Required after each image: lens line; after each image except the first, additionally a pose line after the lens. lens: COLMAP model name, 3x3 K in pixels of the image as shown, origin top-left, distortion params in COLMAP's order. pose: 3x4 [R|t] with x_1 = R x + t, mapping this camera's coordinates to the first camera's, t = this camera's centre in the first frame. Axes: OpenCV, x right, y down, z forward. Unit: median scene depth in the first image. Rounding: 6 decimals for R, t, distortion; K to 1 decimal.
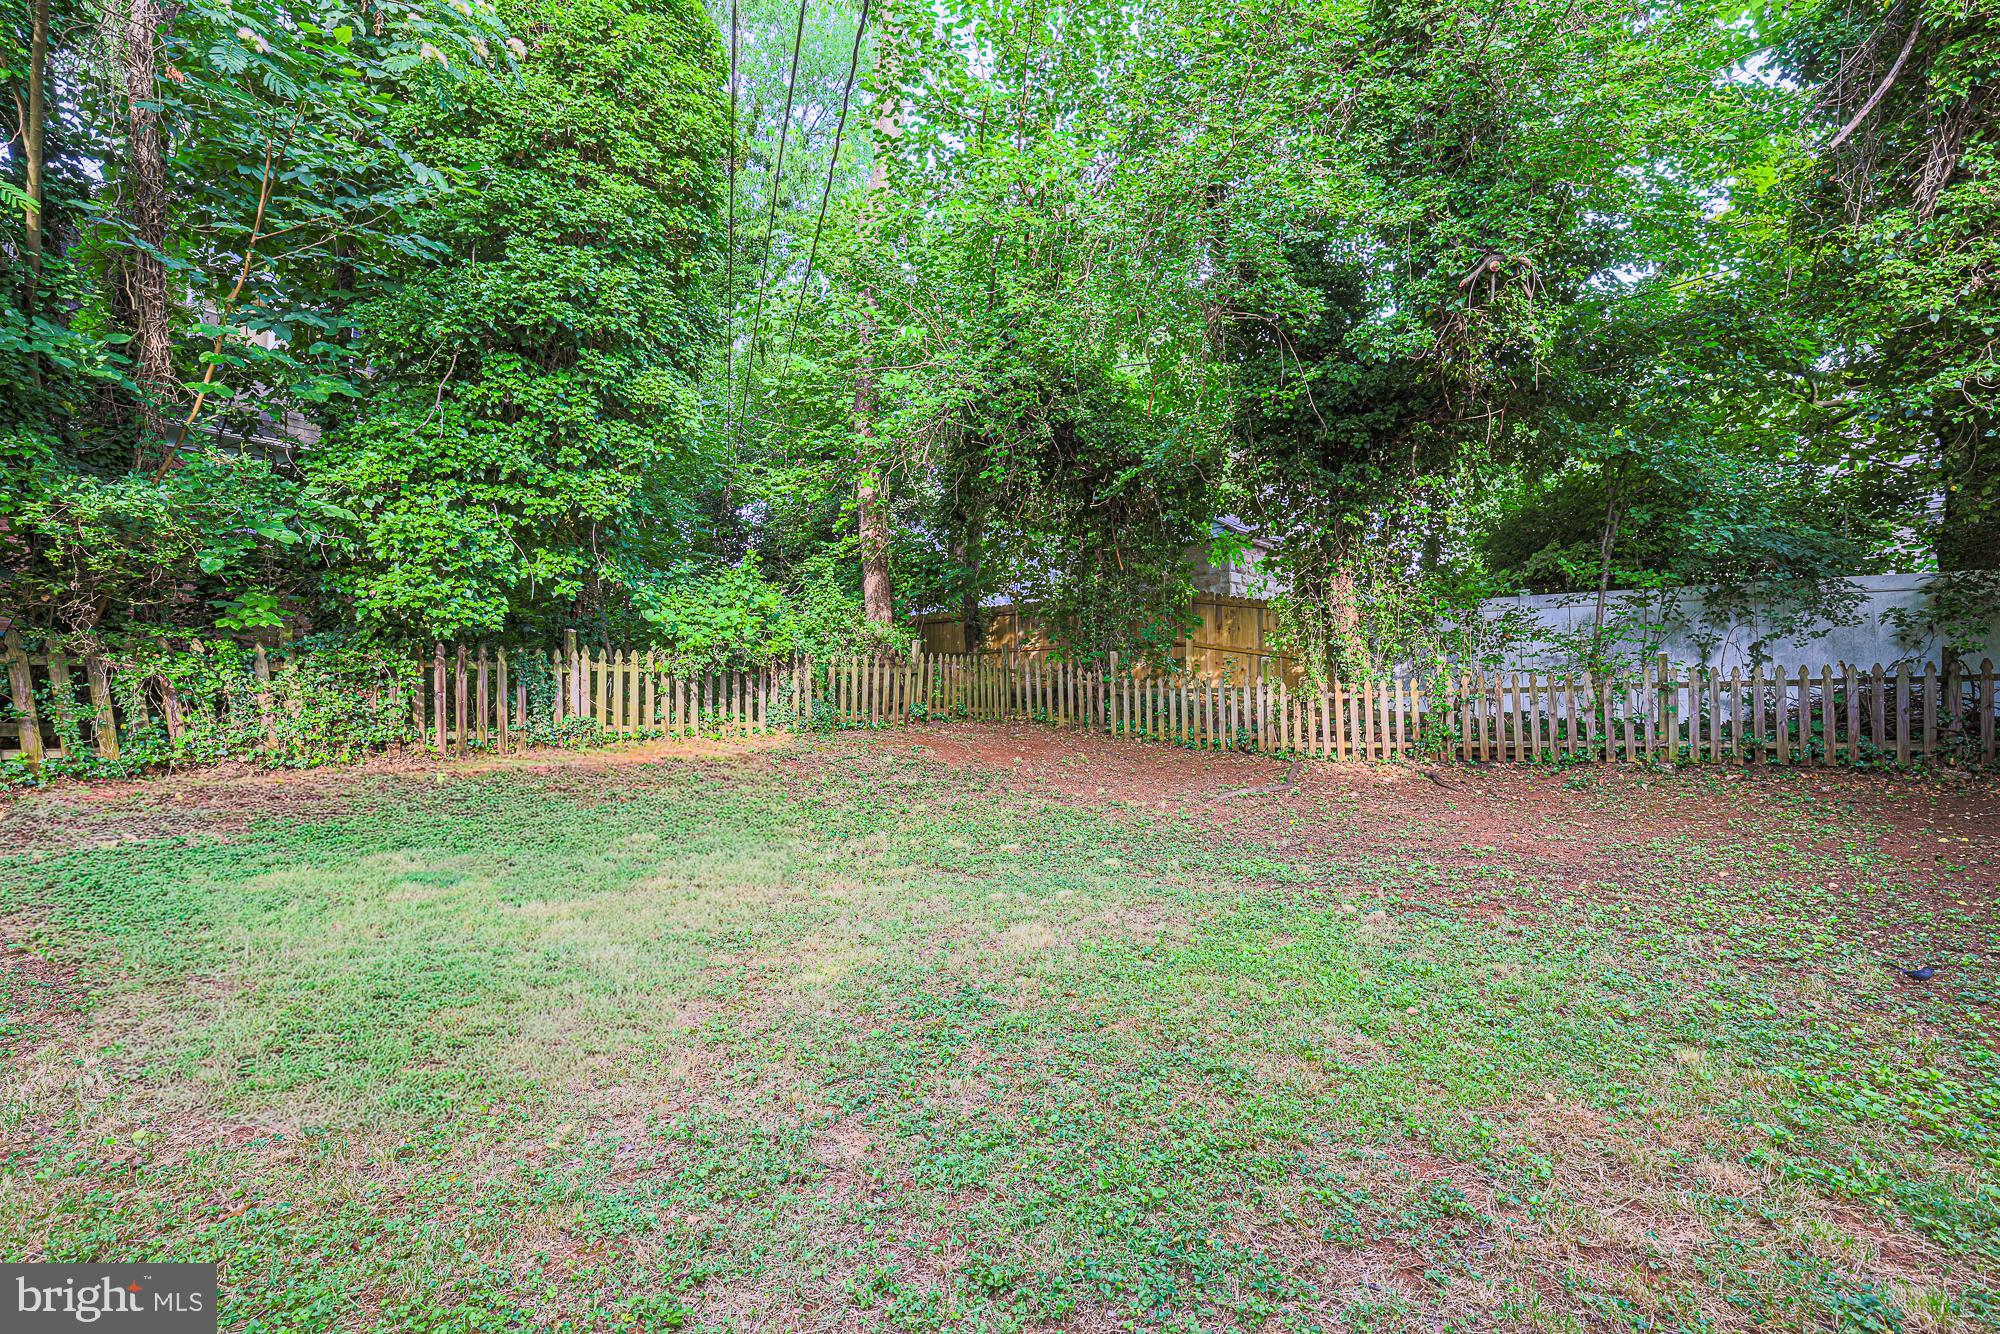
lens RADIAL K [[869.7, 0, 958.2], [0, 869.7, 697.5], [0, 0, 1]] dist [-0.020064, 0.003415]
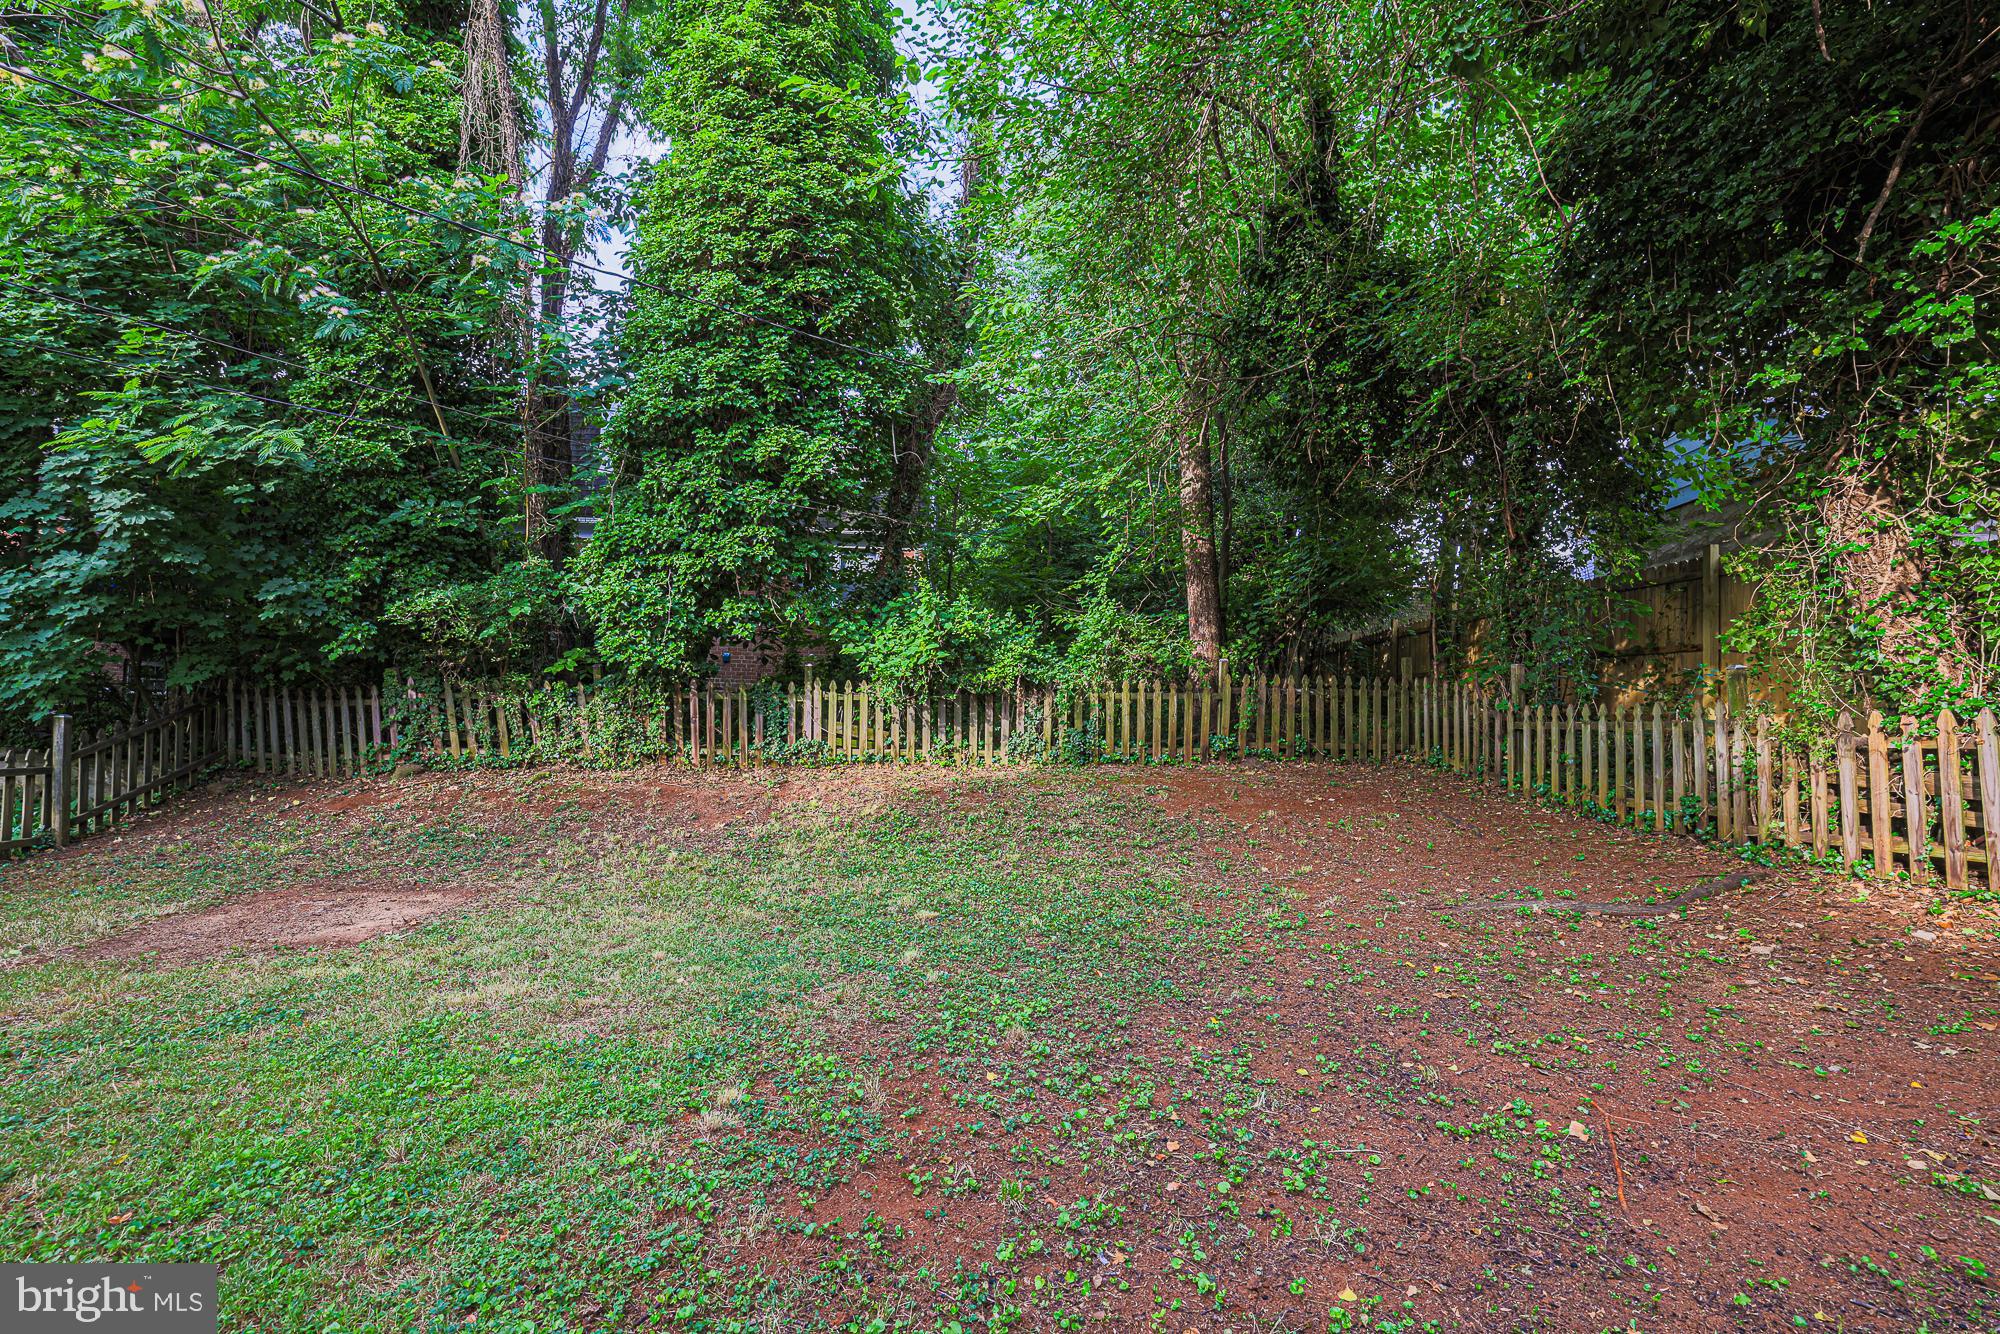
lens RADIAL K [[869.7, 0, 1058.1], [0, 869.7, 715.1], [0, 0, 1]] dist [-0.020064, 0.003415]
pose [[0.676716, 0.007339, -0.736208, 0.531764], [-0.014034, 0.999897, -0.002932, -0.009738], [0.736111, 0.012316, 0.676749, 0.385441]]
